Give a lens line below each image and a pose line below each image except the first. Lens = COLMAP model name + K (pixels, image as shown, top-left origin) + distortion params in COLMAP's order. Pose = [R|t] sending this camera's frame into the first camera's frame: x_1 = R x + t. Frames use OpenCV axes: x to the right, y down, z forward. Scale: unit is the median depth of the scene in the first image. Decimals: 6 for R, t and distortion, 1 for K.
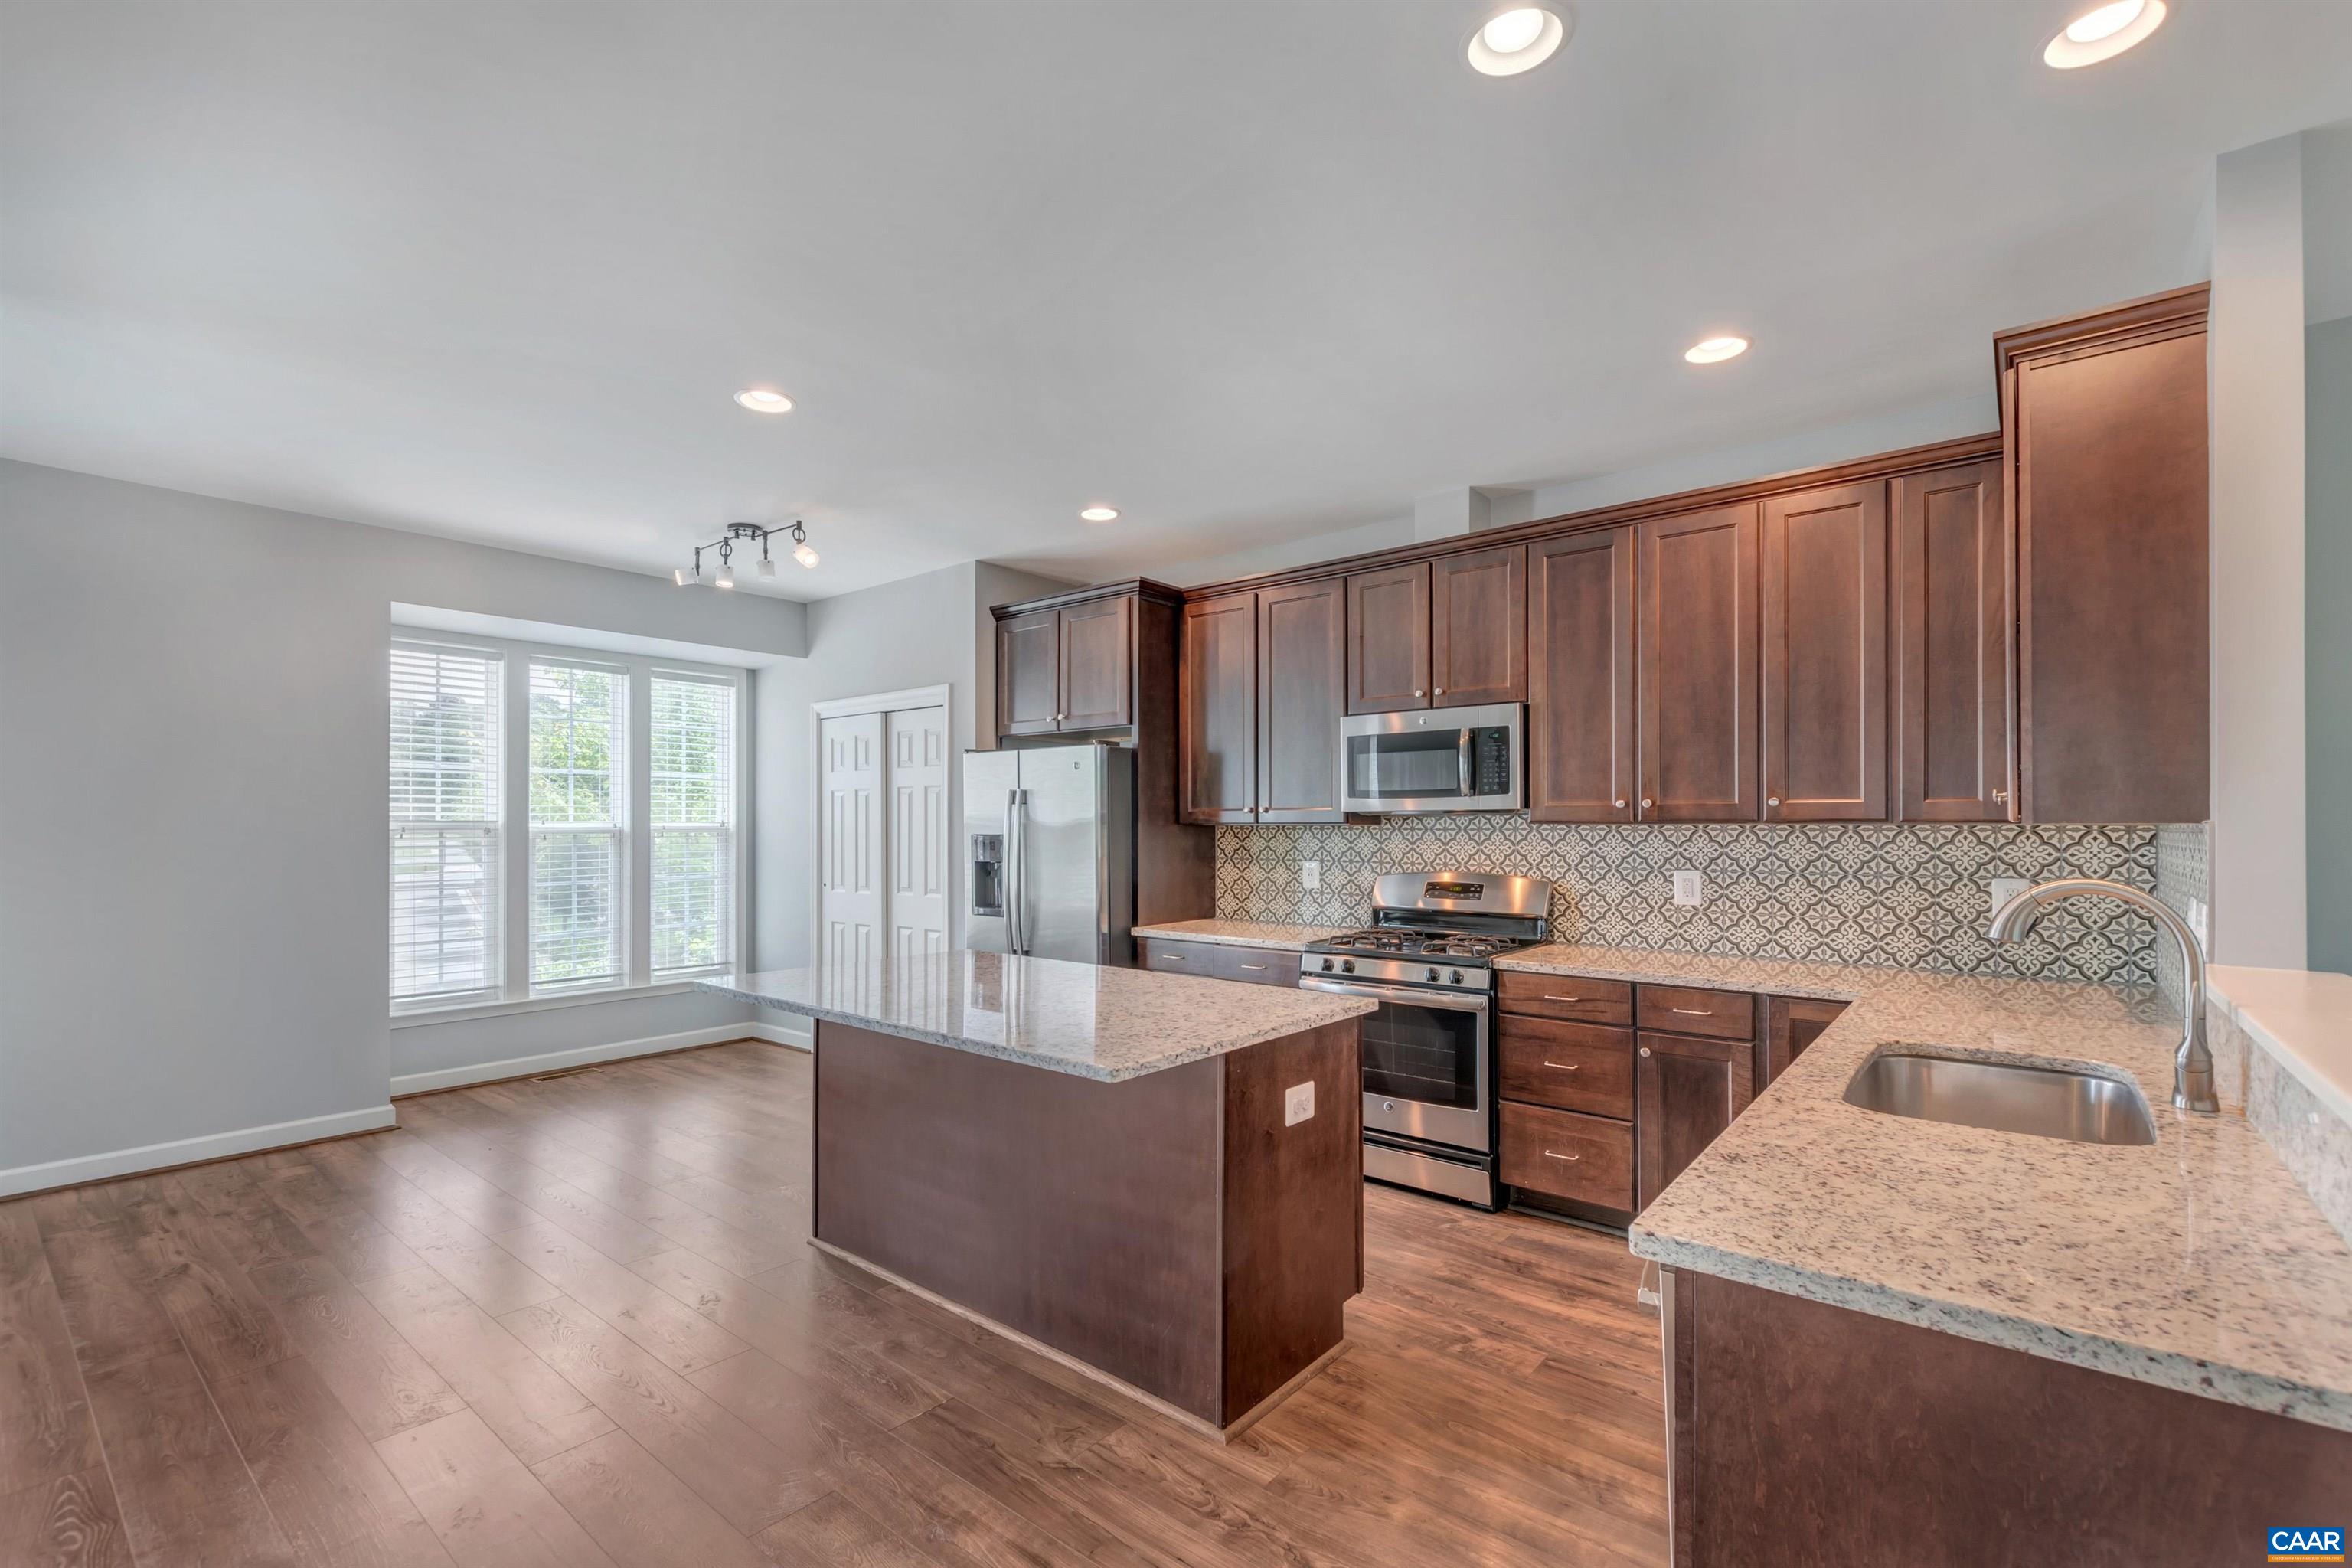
lens RADIAL K [[1030.1, 0, 1150.1], [0, 1030.1, 817.8], [0, 0, 1]] dist [0.001106, 0.000093]
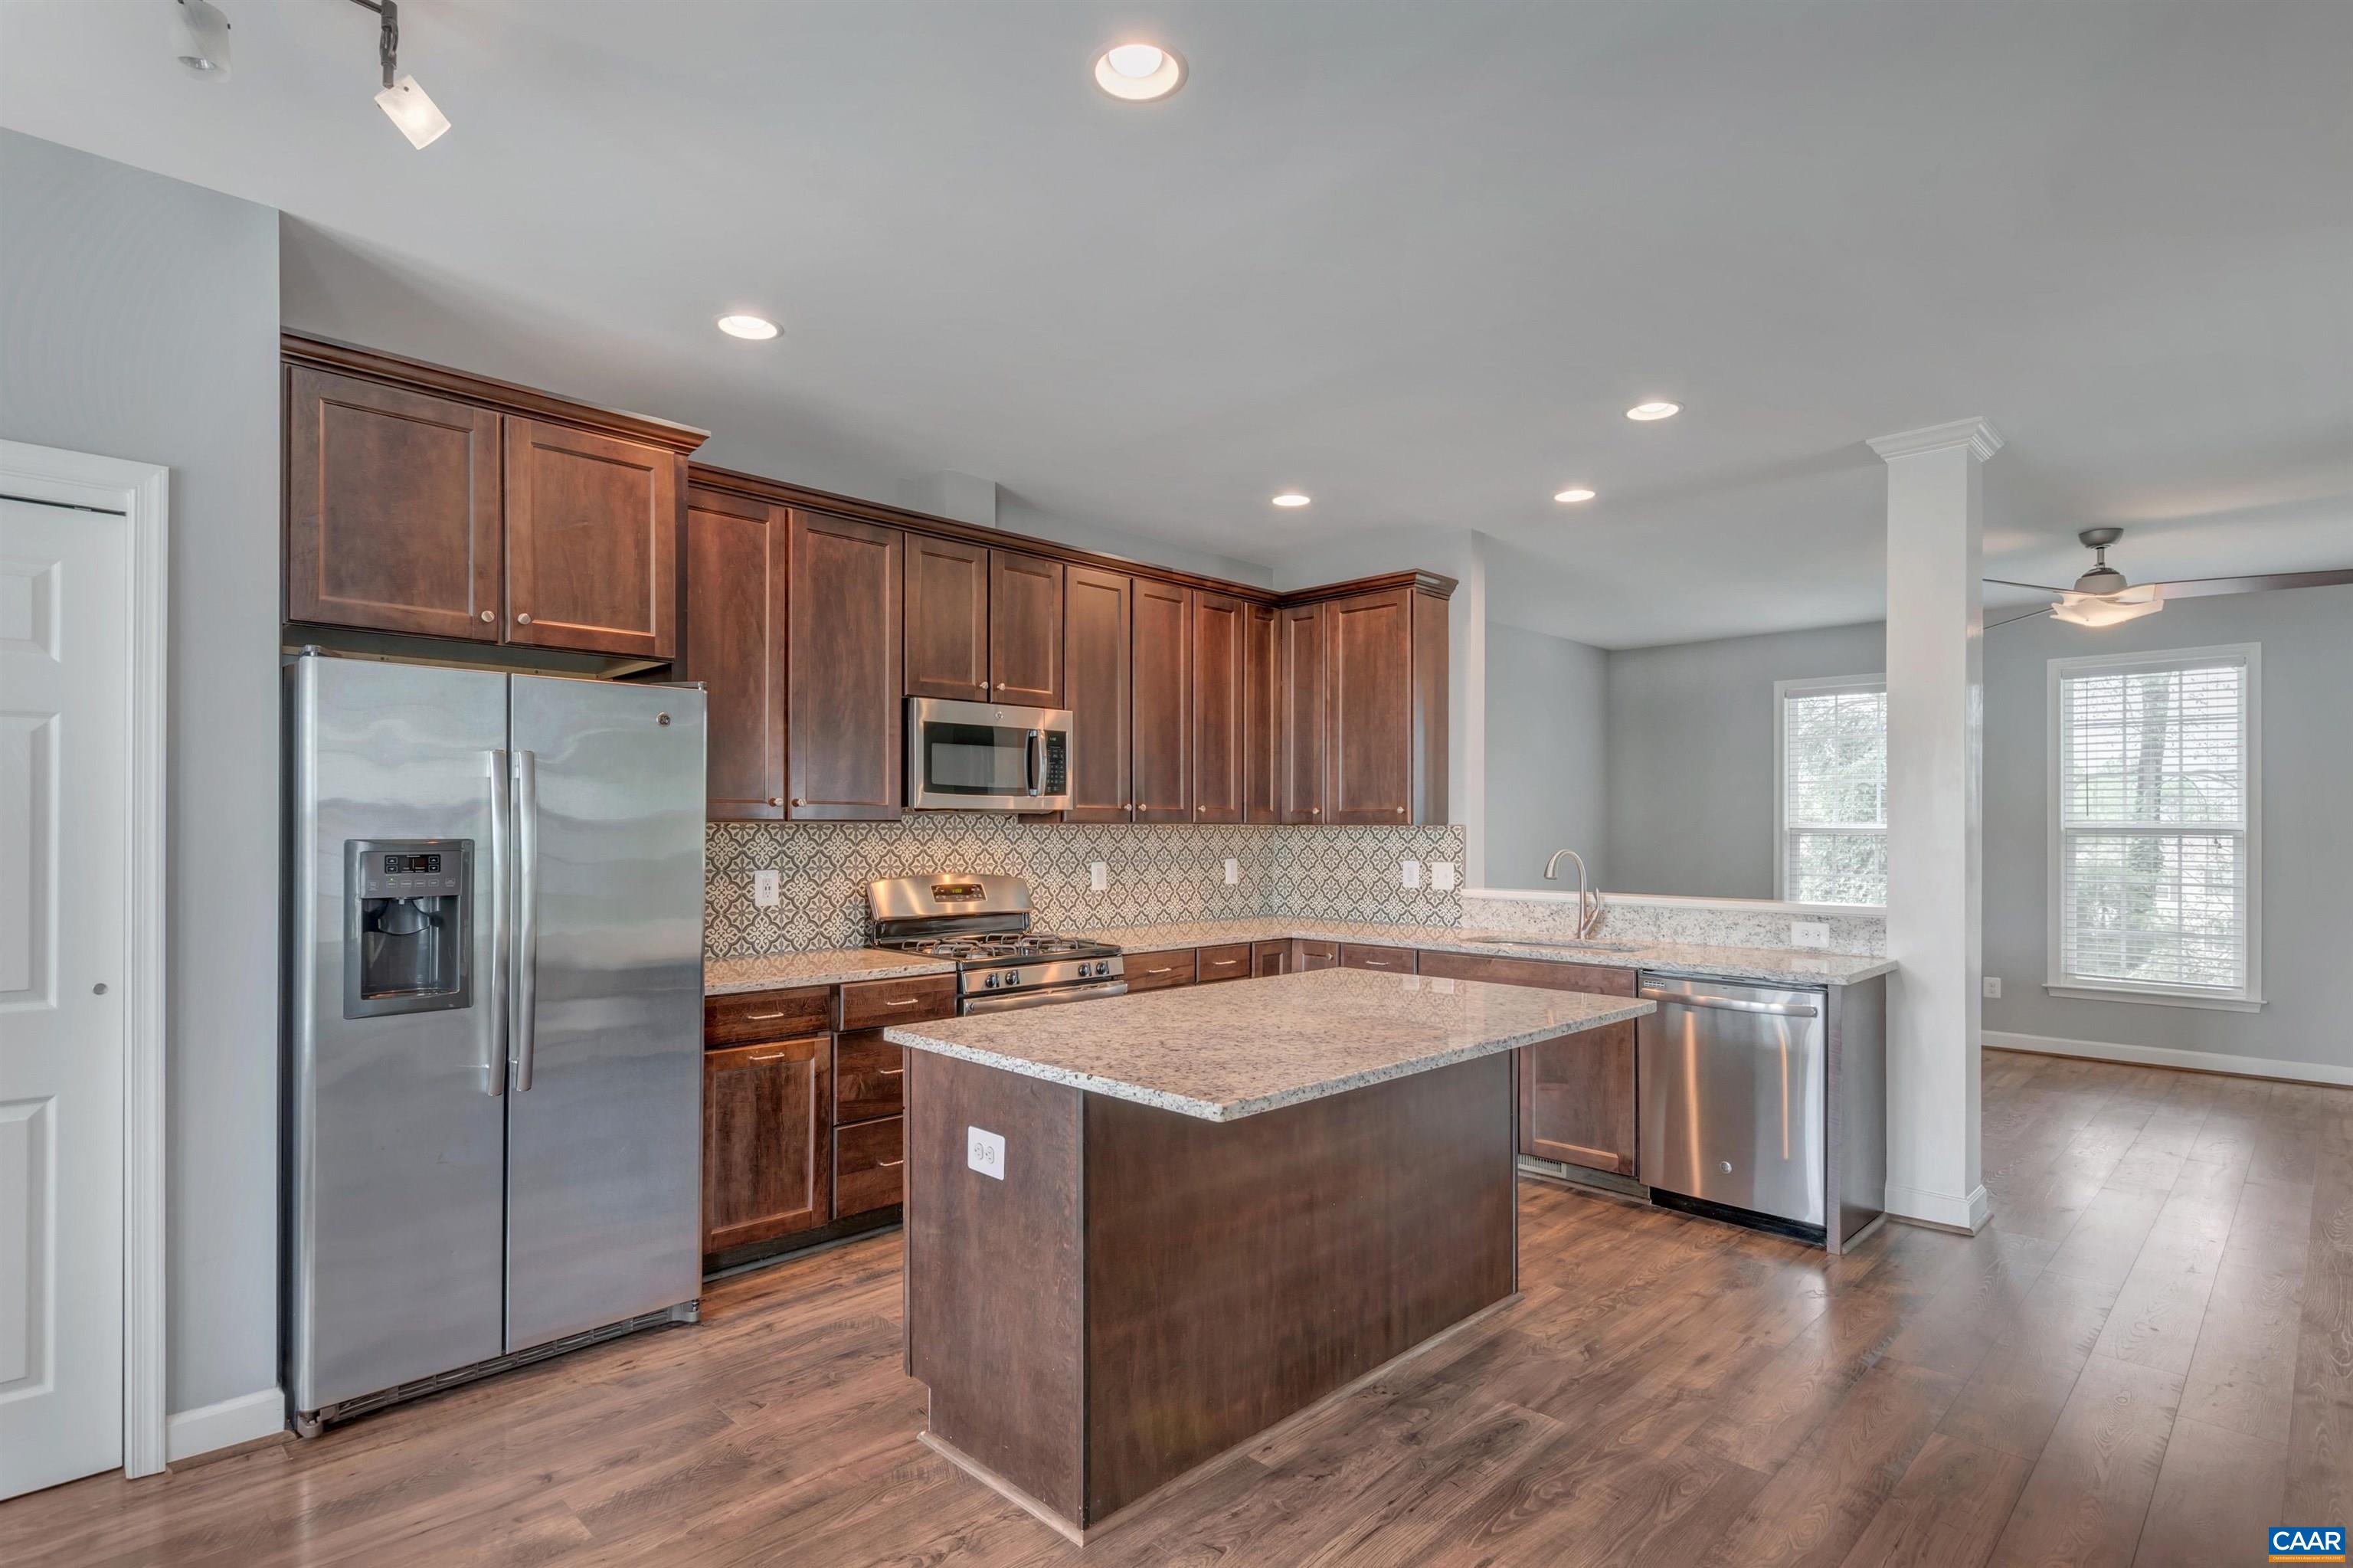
lens RADIAL K [[1184.2, 0, 1163.6], [0, 1184.2, 828.5], [0, 0, 1]] dist [-0.027740, -0.000332]
pose [[0.081926, -0.000290, 0.996638, -0.814282], [-0.010300, 0.999946, 0.001138, 0.008161], [-0.996585, -0.010358, 0.081918, 0.751705]]
